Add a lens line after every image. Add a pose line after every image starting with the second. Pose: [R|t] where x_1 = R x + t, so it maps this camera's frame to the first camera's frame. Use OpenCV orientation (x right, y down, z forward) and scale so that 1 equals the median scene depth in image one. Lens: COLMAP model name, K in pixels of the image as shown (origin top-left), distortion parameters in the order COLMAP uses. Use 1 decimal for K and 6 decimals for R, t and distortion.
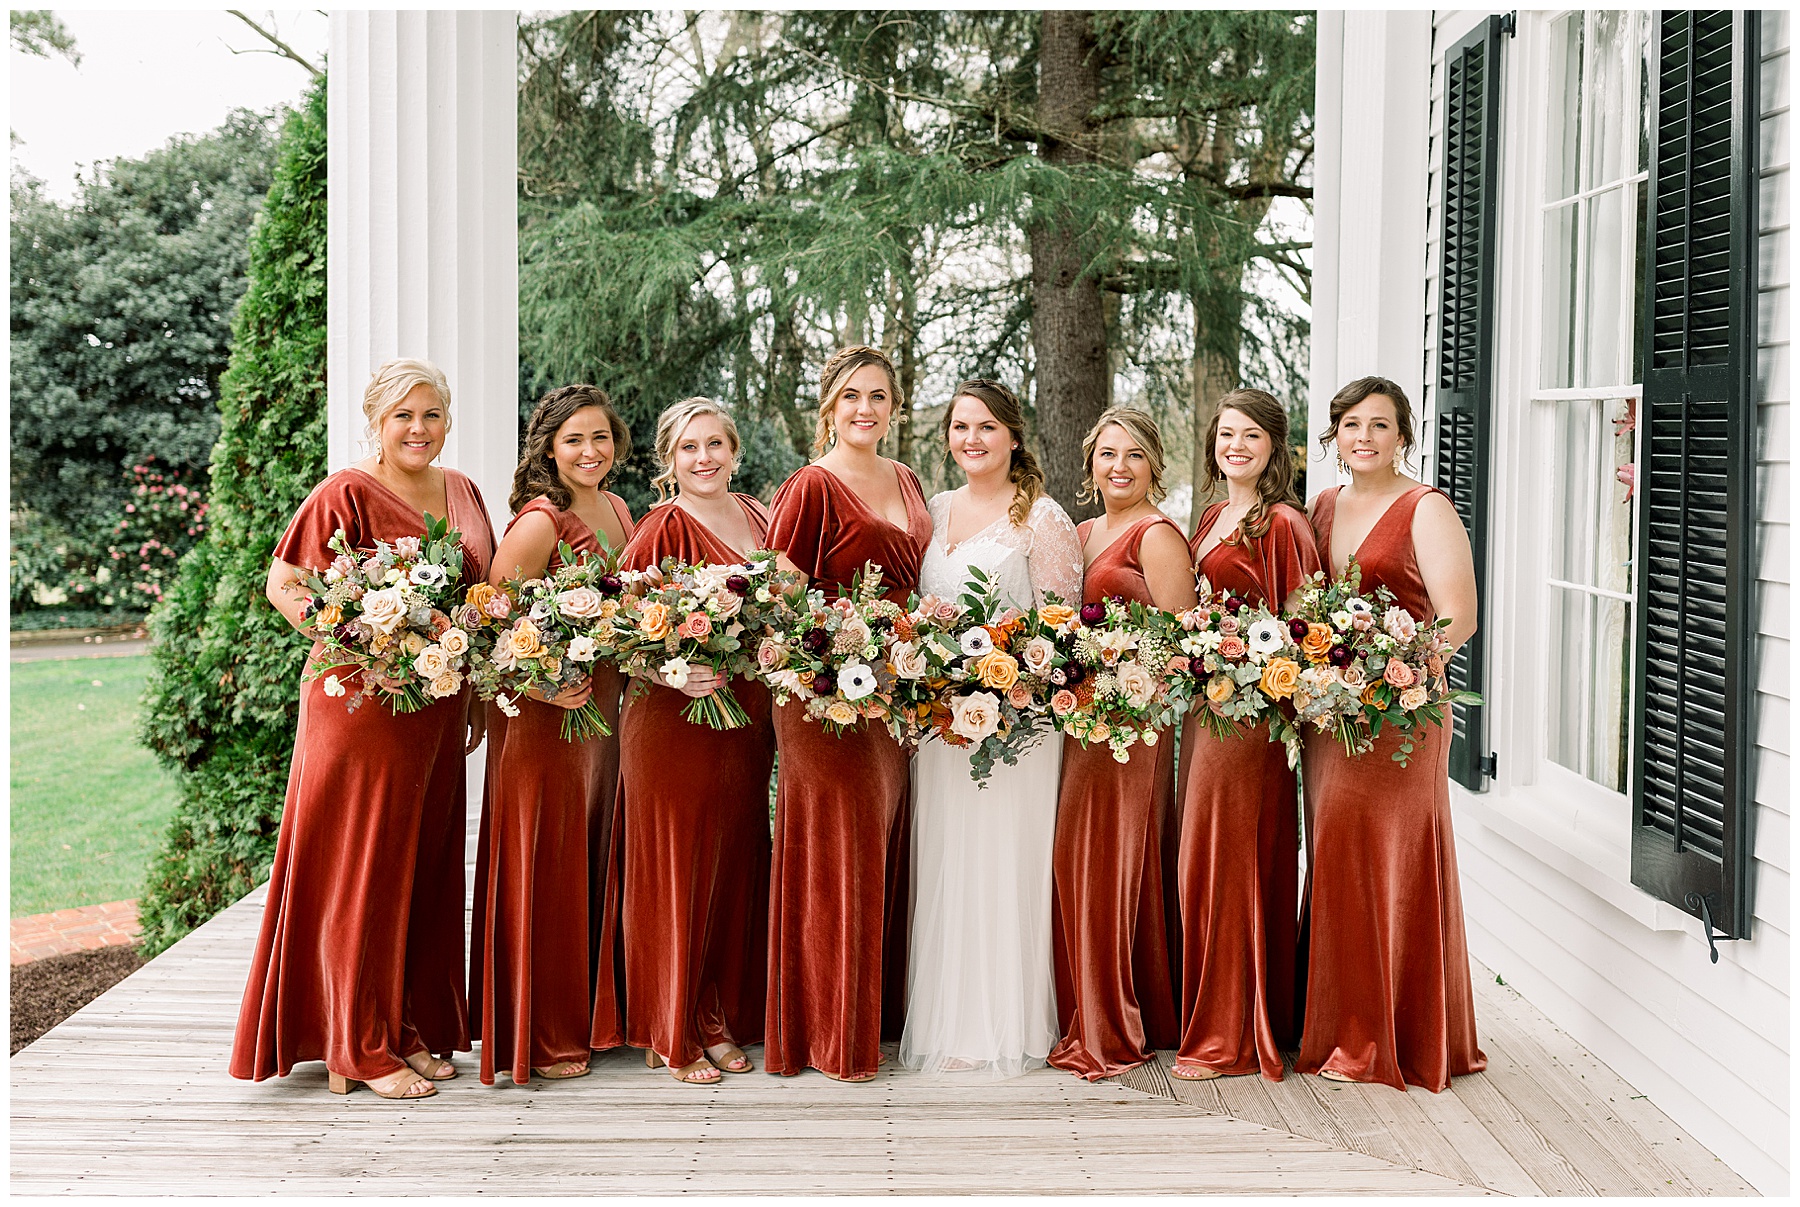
lens RADIAL K [[1900.8, 0, 992.6], [0, 1900.8, 547.0], [0, 0, 1]] dist [-0.006364, -0.012739]
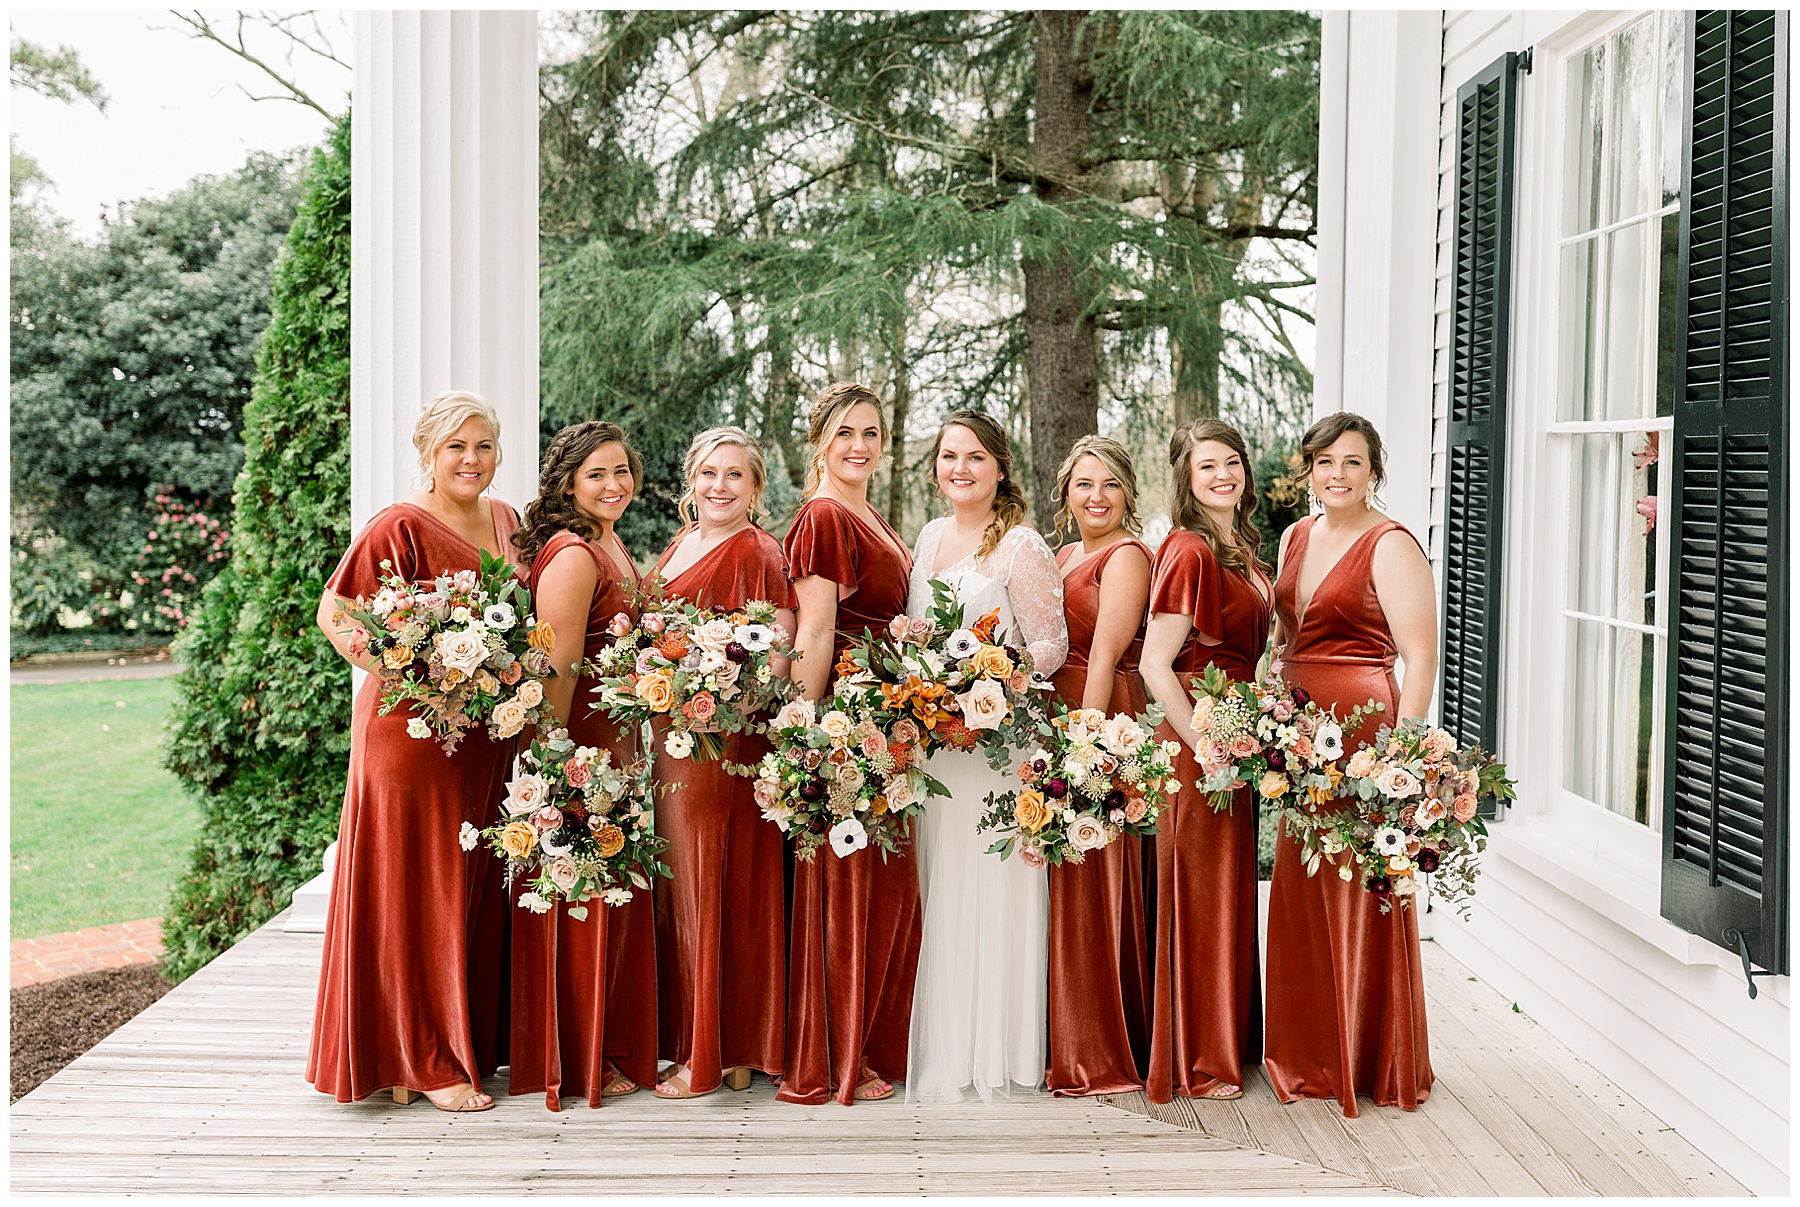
lens RADIAL K [[1806.4, 0, 978.6], [0, 1806.4, 564.6], [0, 0, 1]] dist [-0.007213, 0.003332]
pose [[0.999994, 0.001758, 0.003102, -0.016250], [-0.001744, 0.999988, -0.004646, -0.001860], [-0.003110, 0.004641, 0.999984, 0.031678]]
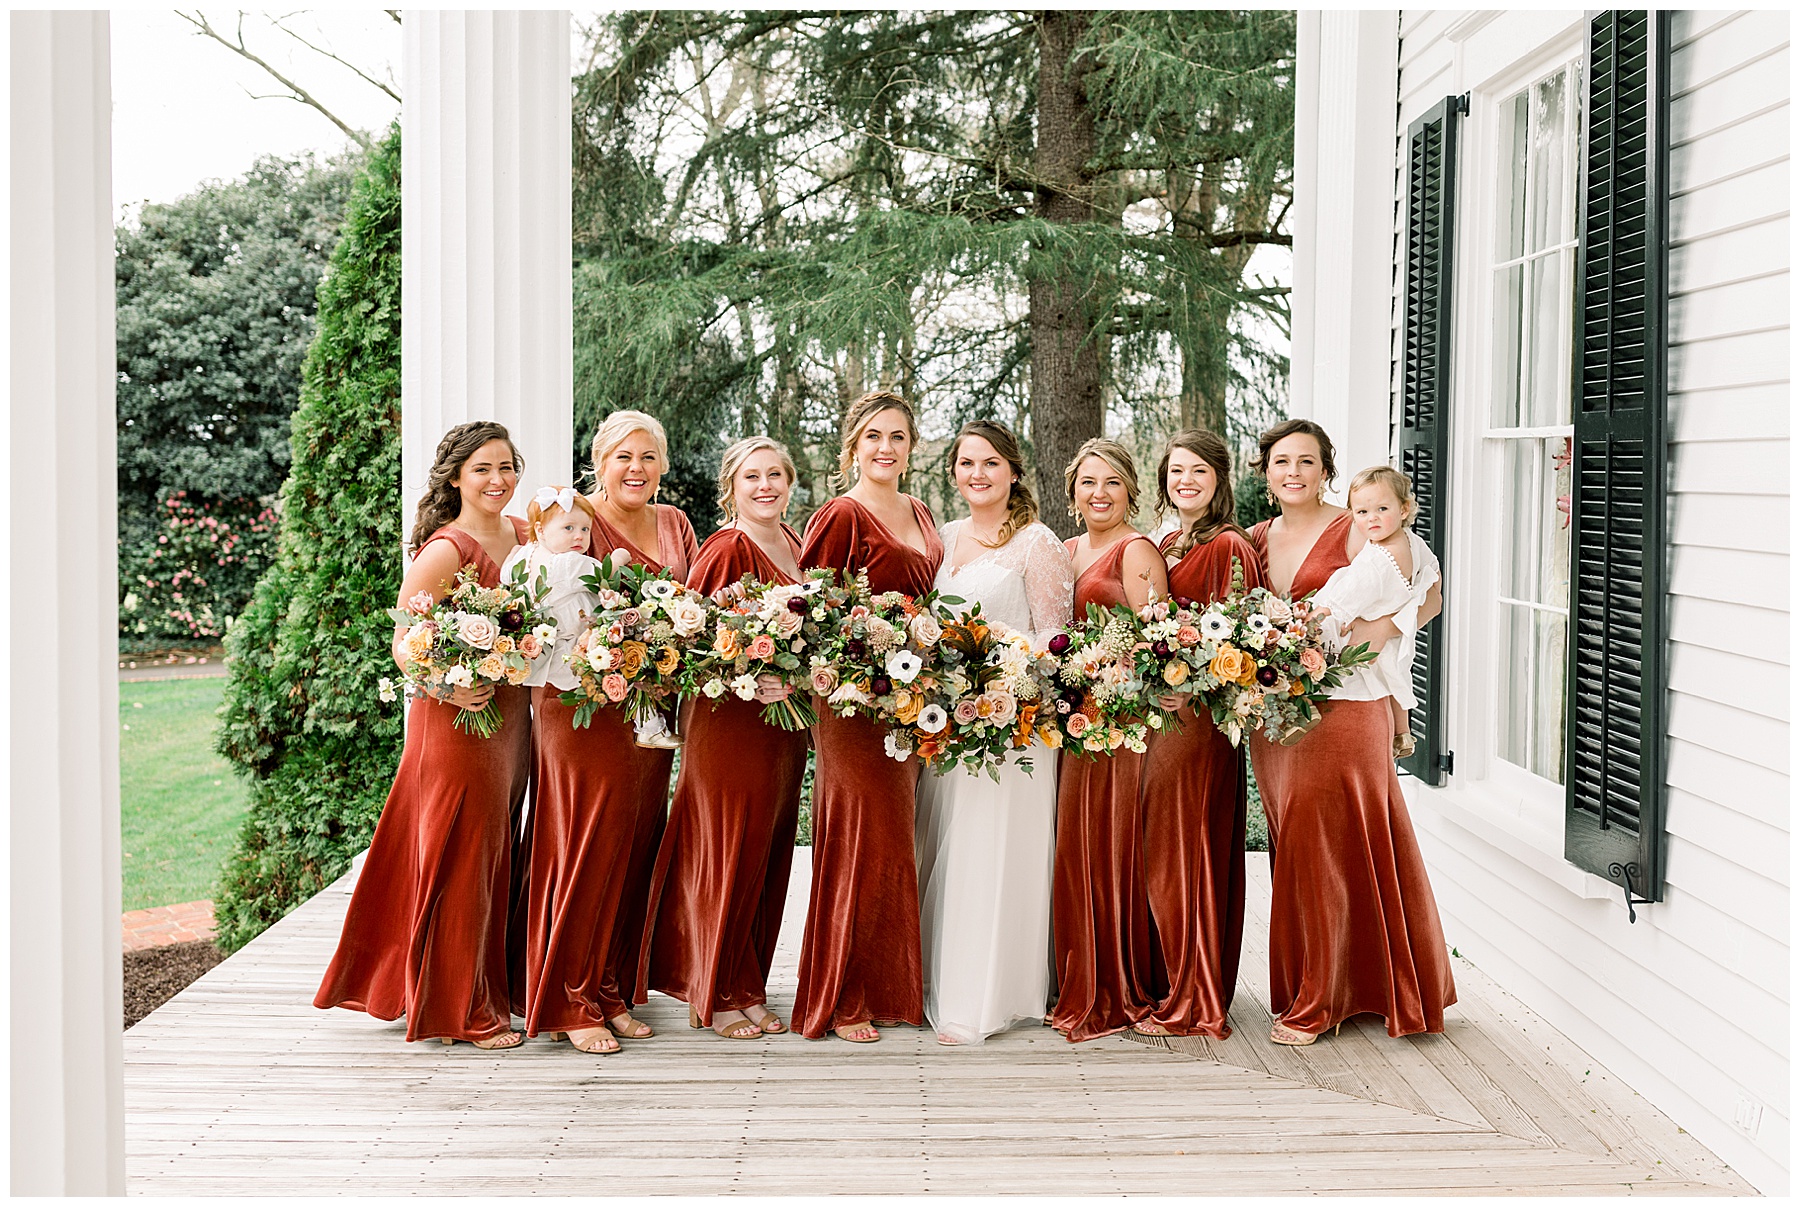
lens RADIAL K [[1856.2, 0, 1008.2], [0, 1856.2, 585.8], [0, 0, 1]] dist [-0.006642, -0.001494]
pose [[0.999920, -0.000950, 0.012622, -0.009334], [0.000895, 0.999990, 0.004414, 0.003969], [-0.012626, -0.004403, 0.999911, -0.074206]]
